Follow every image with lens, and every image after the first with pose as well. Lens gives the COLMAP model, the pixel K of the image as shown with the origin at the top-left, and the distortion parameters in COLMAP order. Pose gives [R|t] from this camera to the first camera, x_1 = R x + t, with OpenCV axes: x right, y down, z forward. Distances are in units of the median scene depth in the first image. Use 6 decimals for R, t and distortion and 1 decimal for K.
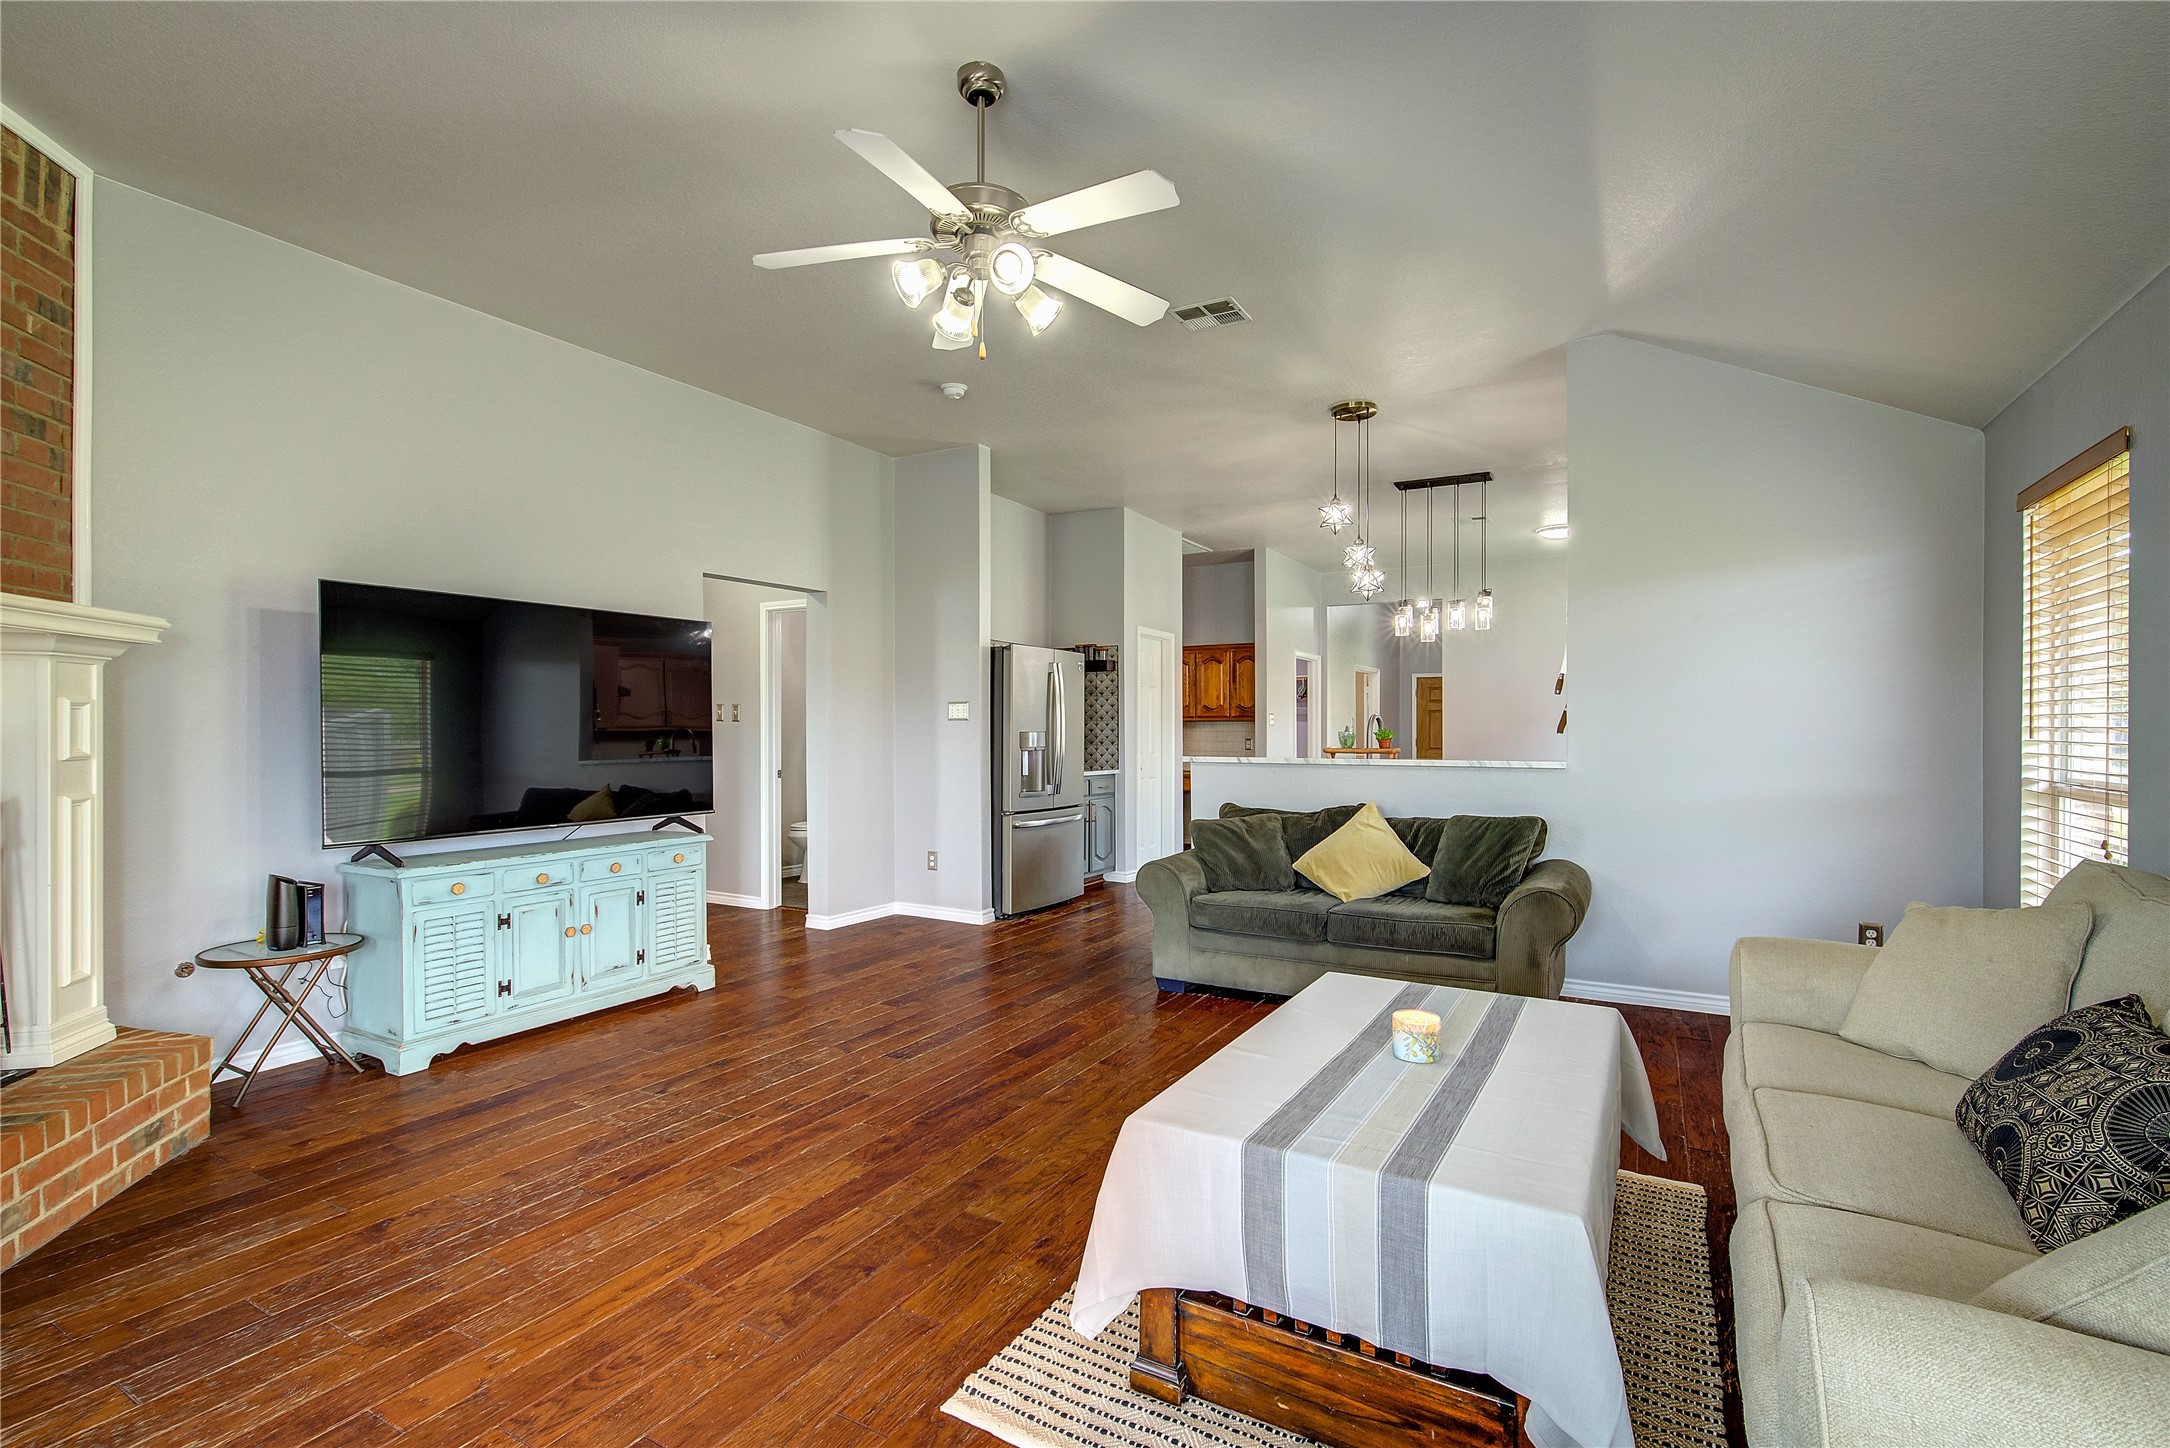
lens RADIAL K [[983.6, 0, 1091.8], [0, 983.6, 734.0], [0, 0, 1]] dist [-0.002471, 0.001257]
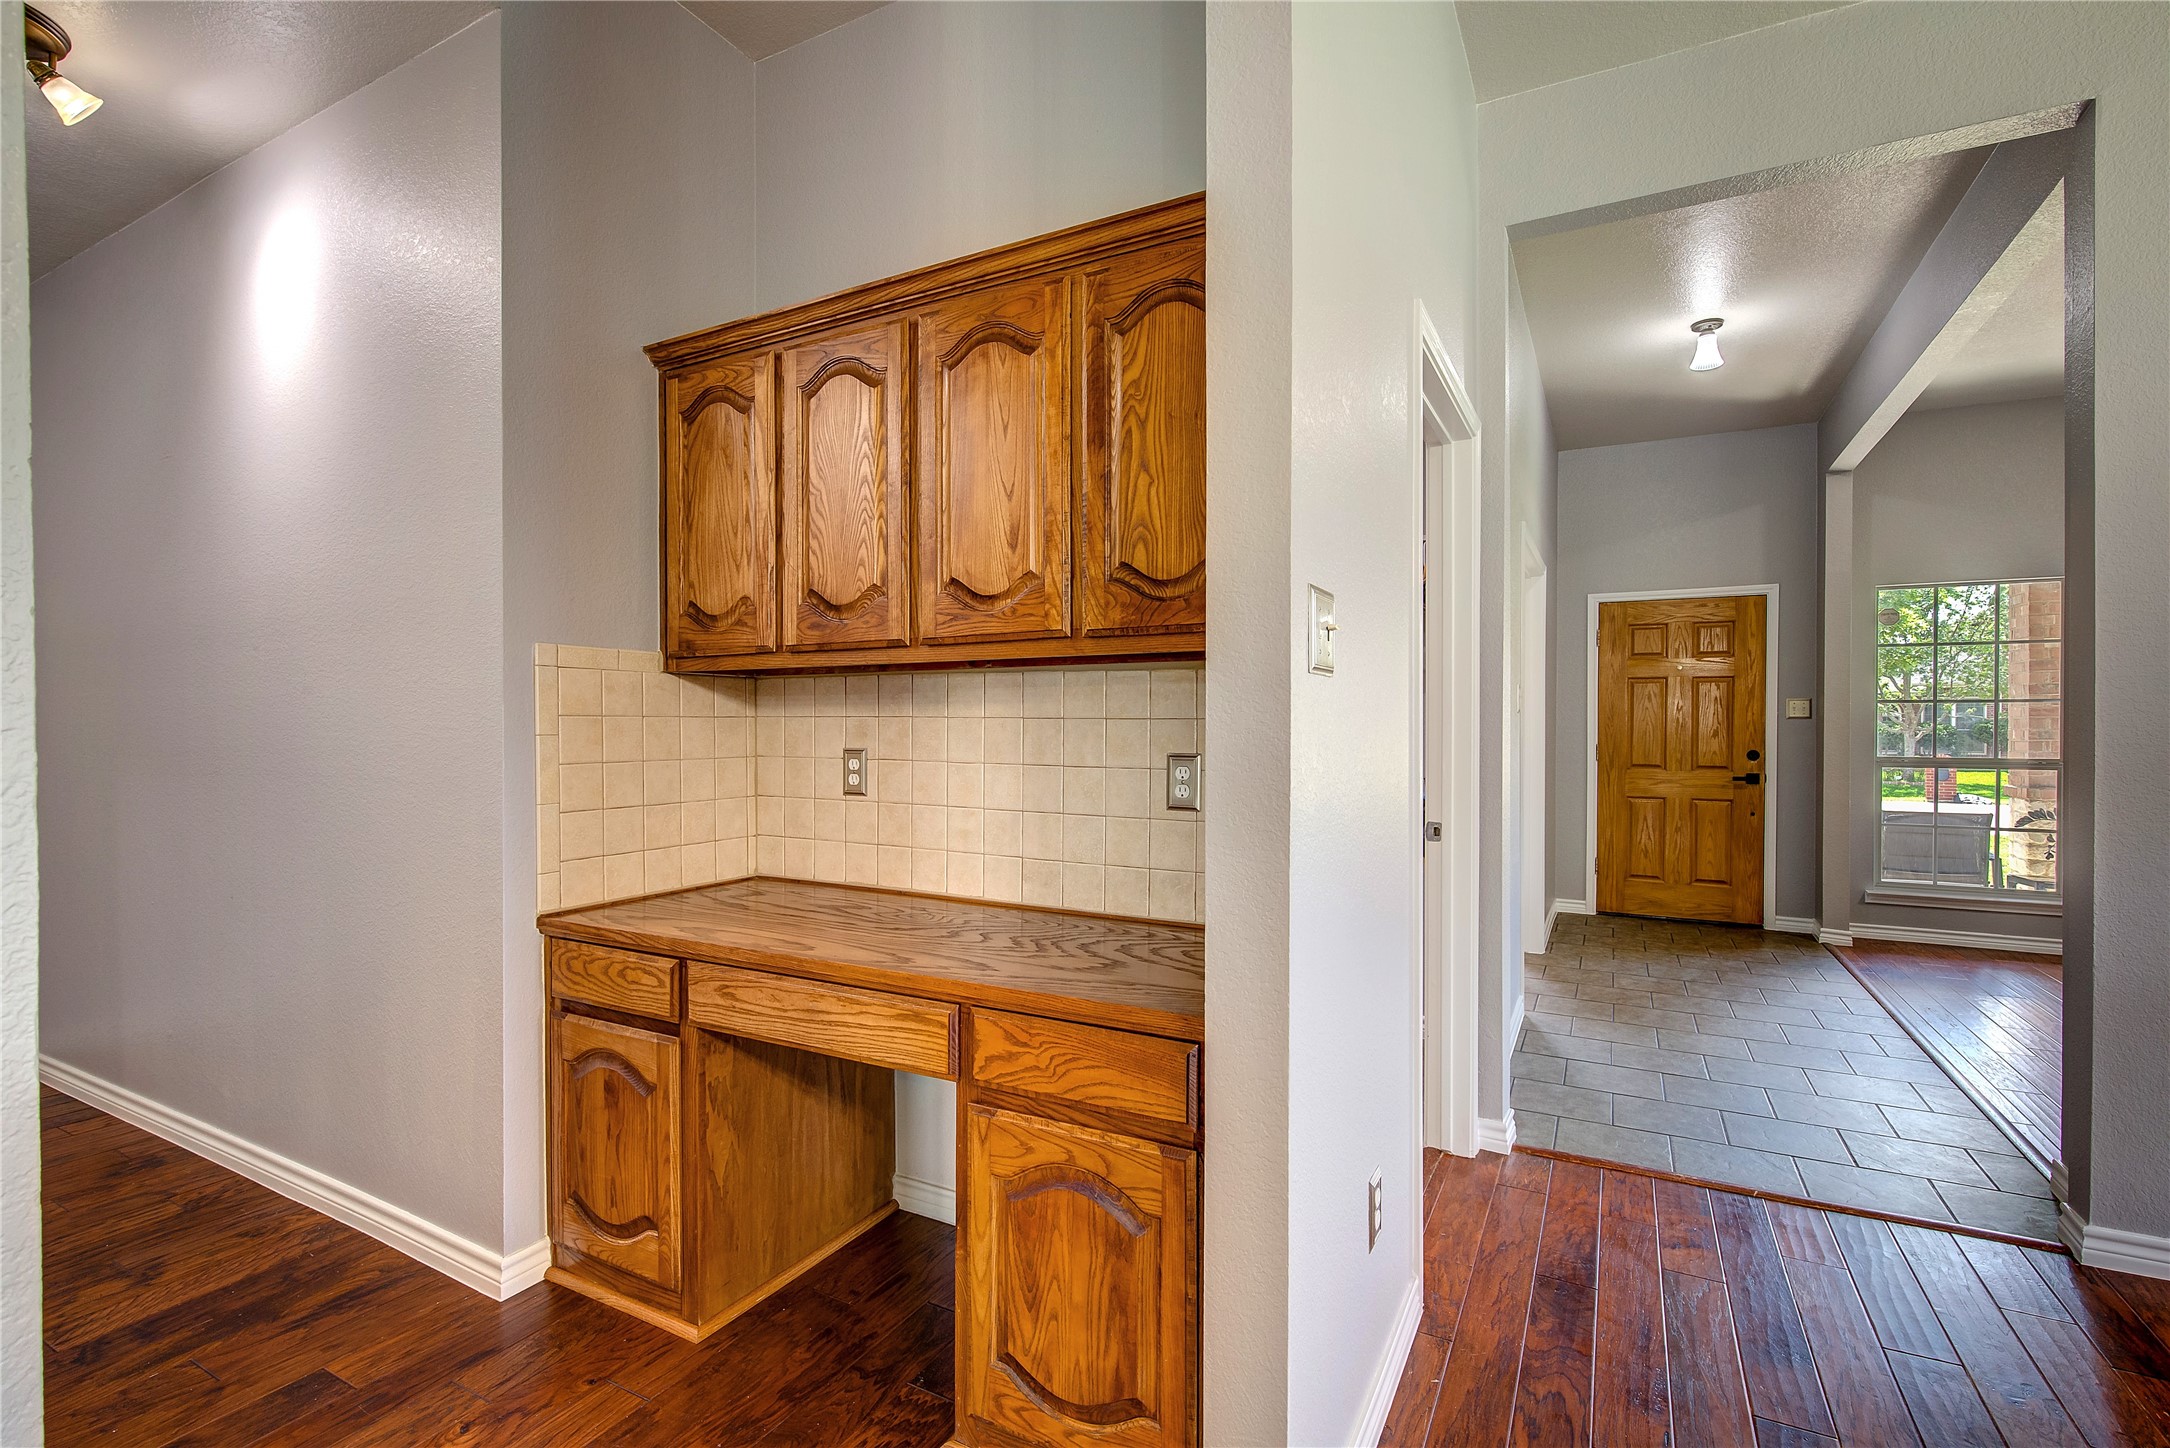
lens RADIAL K [[983.6, 0, 1085.6], [0, 983.6, 730.4], [0, 0, 1]] dist [-0.002471, 0.001257]
pose [[0.999881, 0.003508, 0.015009, 0.381440], [-0.003511, 0.999994, 0.000139, 0.000157], [-0.015009, -0.000192, 0.999887, 2.230345]]
